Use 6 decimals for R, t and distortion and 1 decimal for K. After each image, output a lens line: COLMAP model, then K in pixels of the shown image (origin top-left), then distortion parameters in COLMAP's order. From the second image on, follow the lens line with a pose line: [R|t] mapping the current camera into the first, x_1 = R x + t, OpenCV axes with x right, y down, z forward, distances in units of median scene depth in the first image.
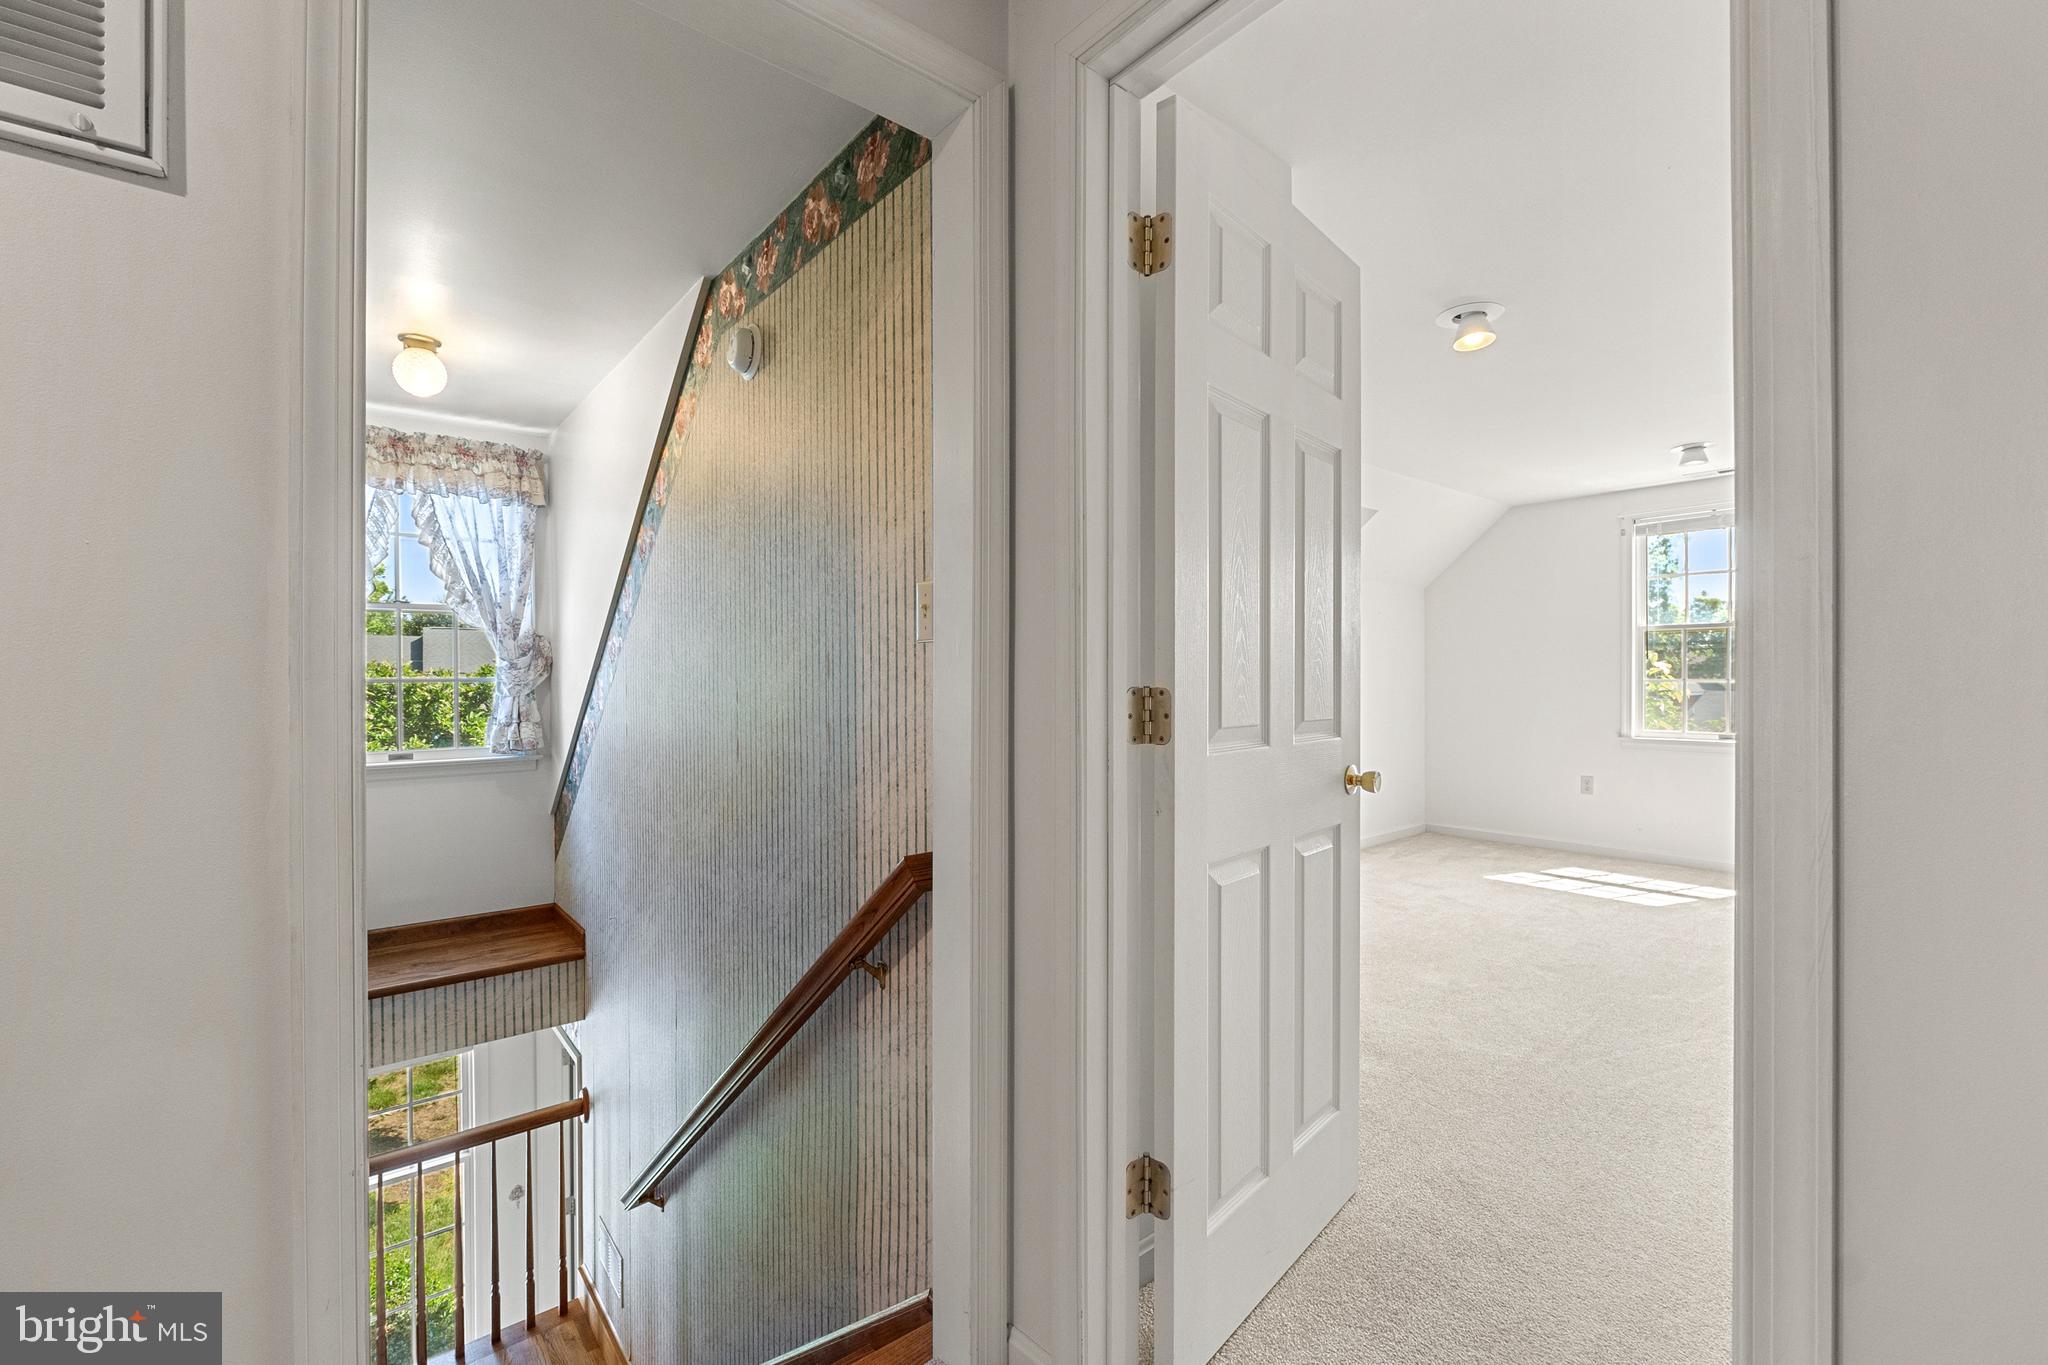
lens RADIAL K [[876.2, 0, 1031.4], [0, 876.2, 686.7], [0, 0, 1]] dist [0.000786, 0.000007]
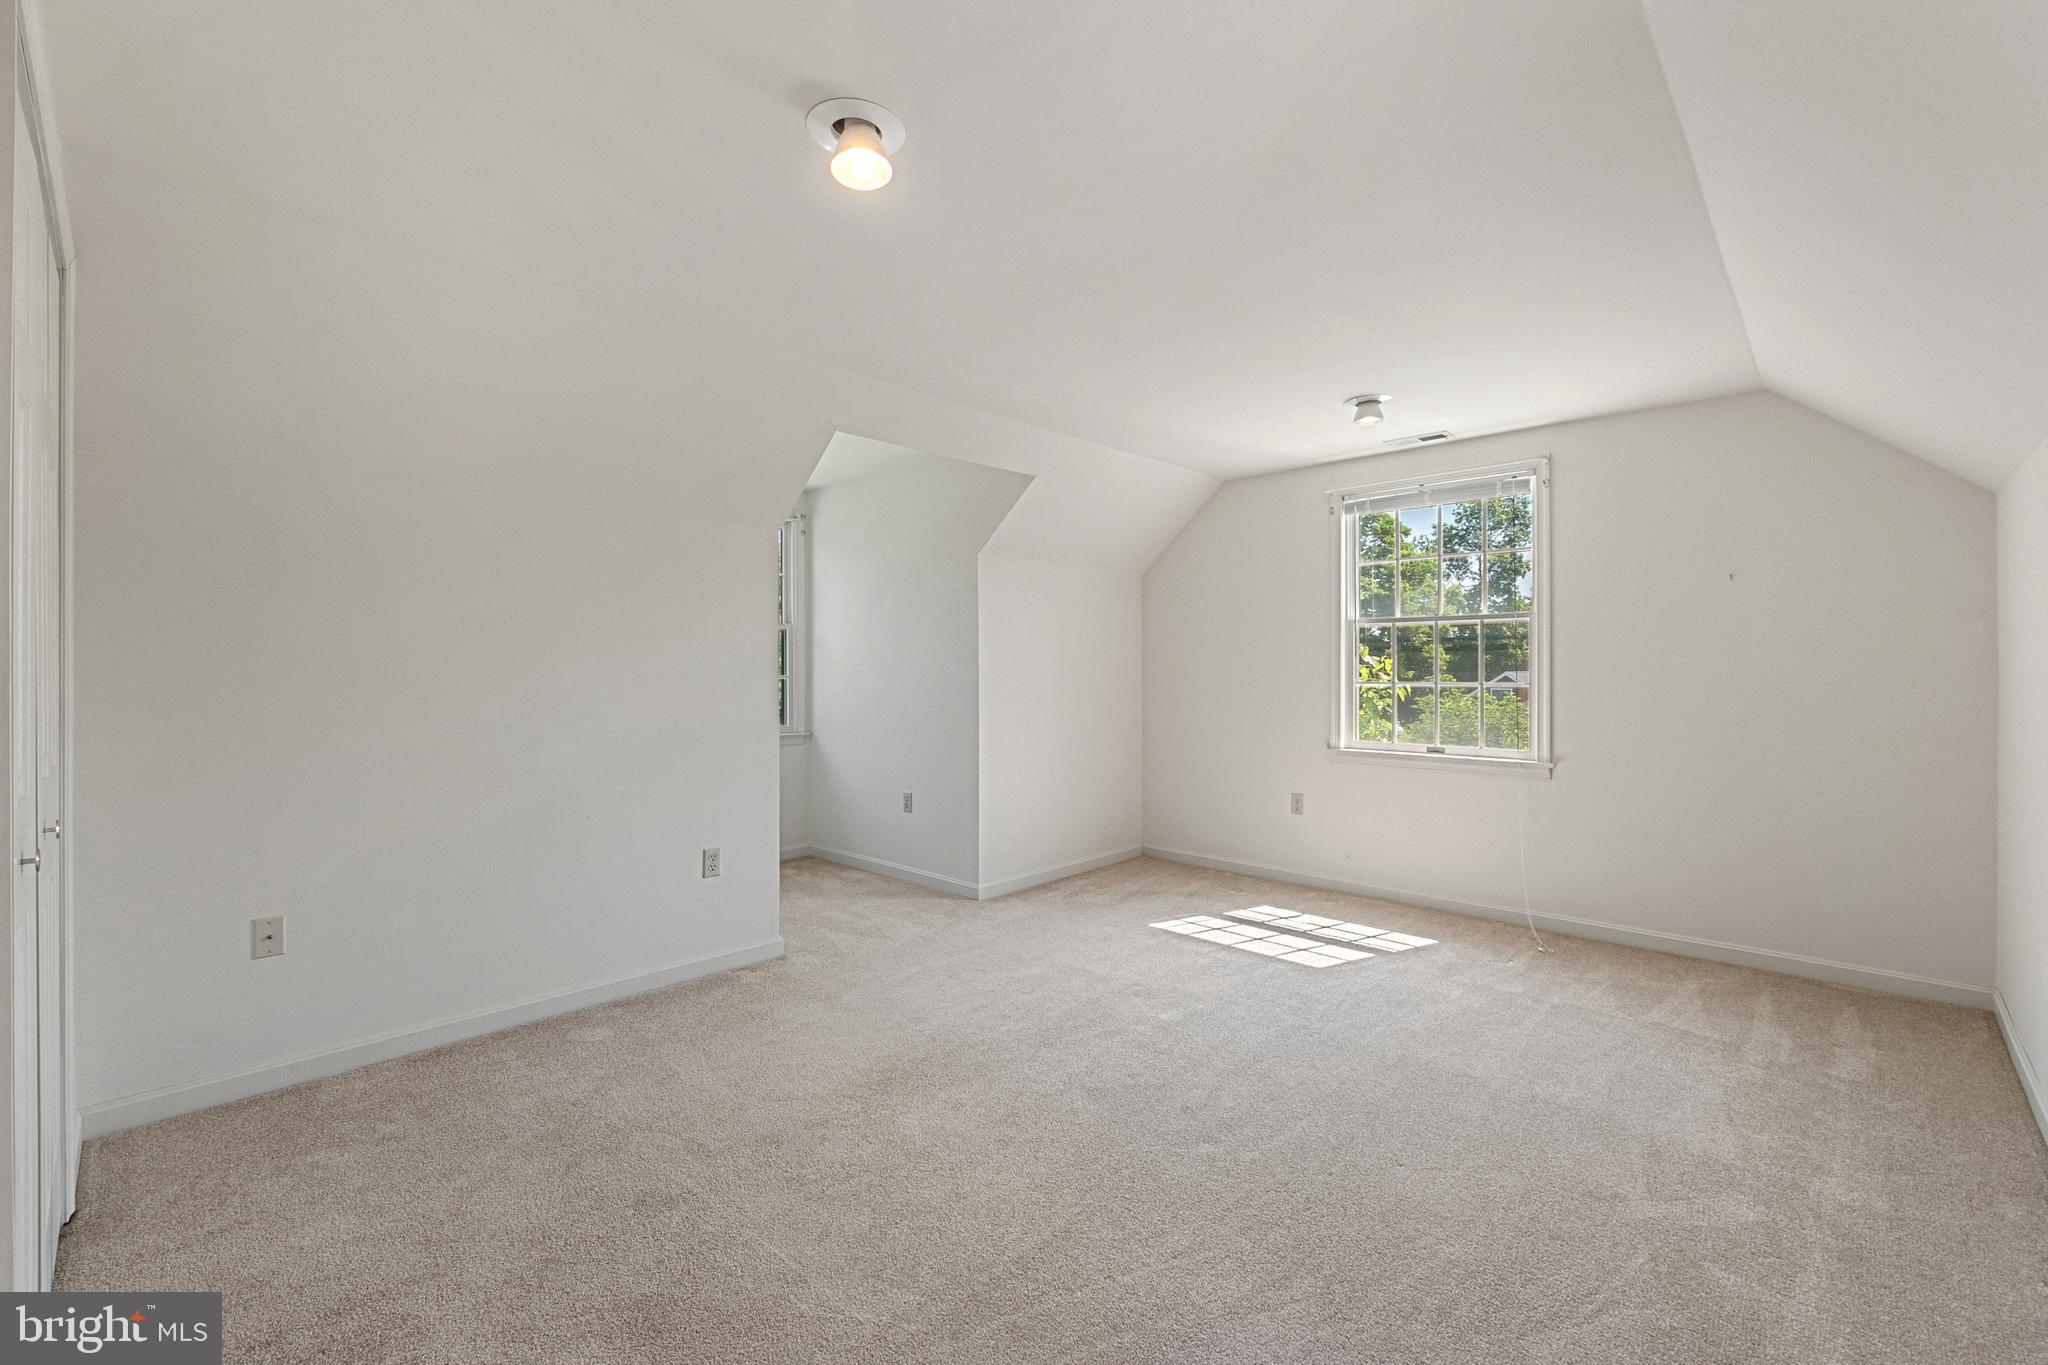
lens RADIAL K [[876.2, 0, 1021.5], [0, 876.2, 676.5], [0, 0, 1]] dist [0.000786, 0.000007]
pose [[0.993666, -0.001541, 0.112360, 0.292213], [0.001806, 0.999996, -0.002254, -0.012597], [-0.112356, 0.002442, 0.993665, 0.191438]]
